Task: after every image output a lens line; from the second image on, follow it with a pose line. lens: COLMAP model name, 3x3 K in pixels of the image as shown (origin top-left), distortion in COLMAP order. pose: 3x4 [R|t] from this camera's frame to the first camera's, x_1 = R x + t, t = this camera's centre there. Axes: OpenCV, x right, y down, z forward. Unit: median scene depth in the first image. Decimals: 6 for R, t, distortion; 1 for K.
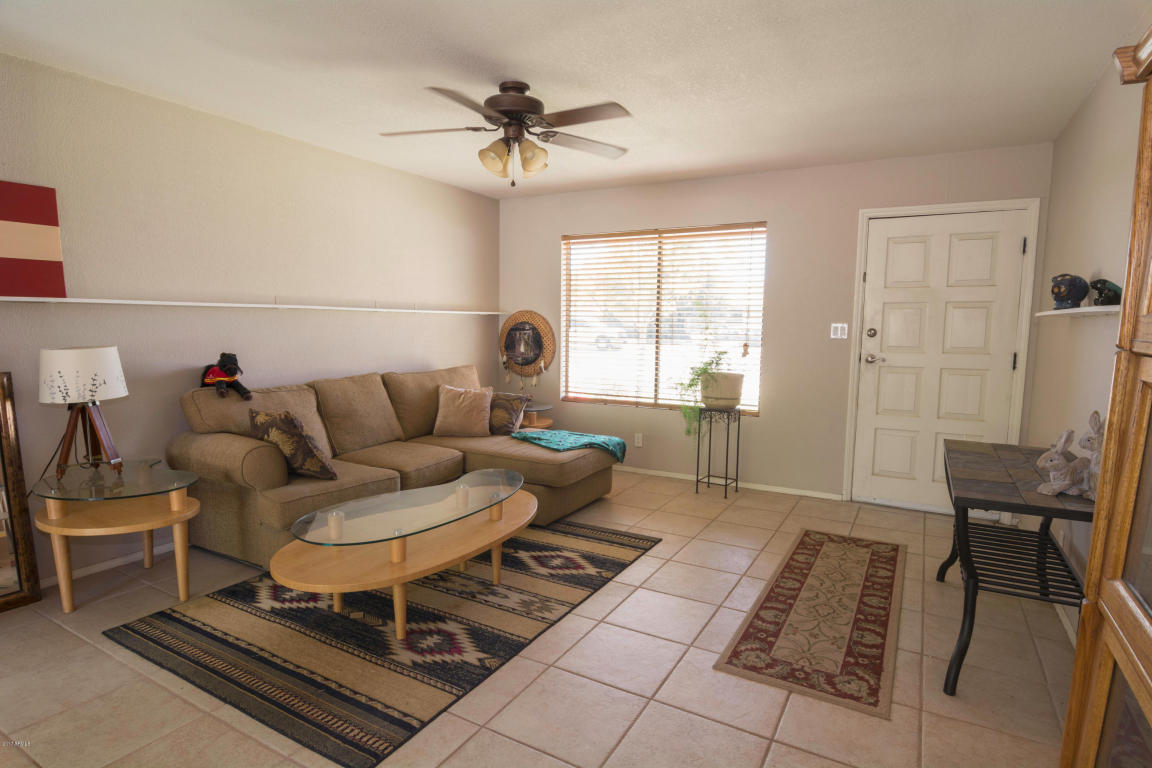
lens RADIAL K [[615.1, 0, 571.9], [0, 615.1, 392.8], [0, 0, 1]] dist [-0.011367, -0.003404]
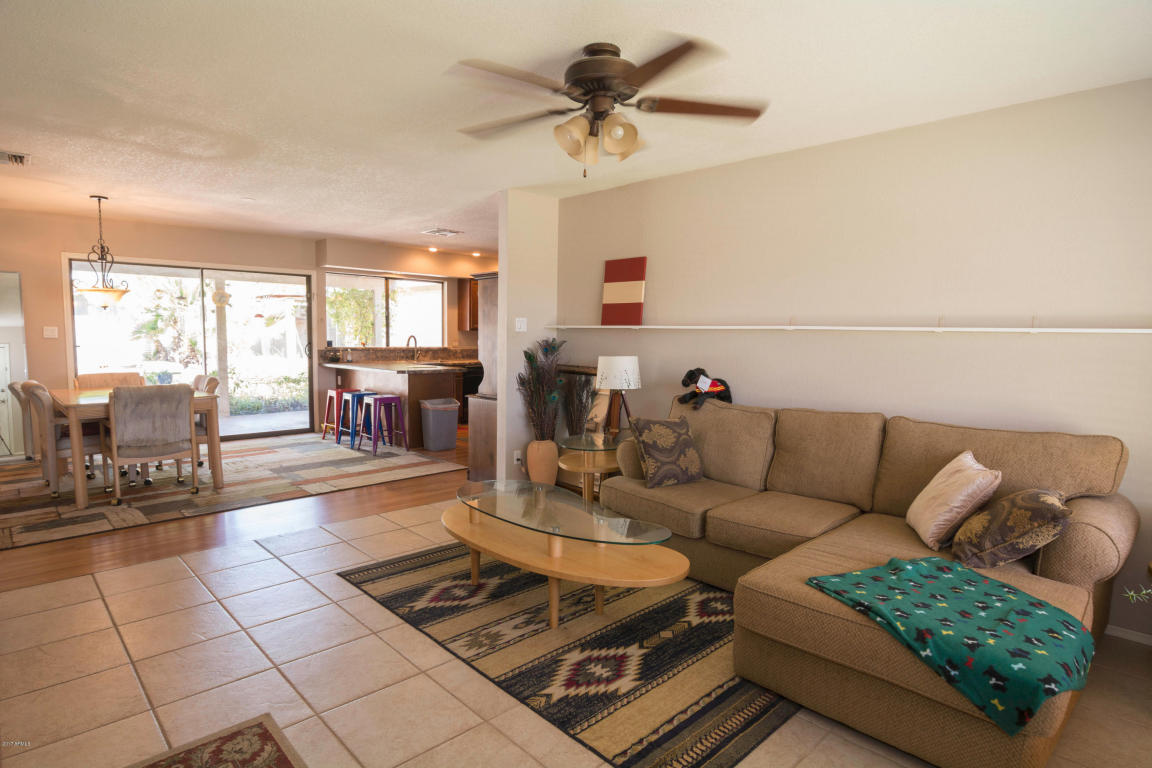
lens RADIAL K [[615.1, 0, 576.2], [0, 615.1, 380.6], [0, 0, 1]] dist [-0.011367, -0.003404]
pose [[-0.265627, 0.062416, -0.962053, 0.789088], [-0.132852, 0.986012, 0.100651, -0.159408], [0.954878, 0.154546, -0.253619, 1.320829]]
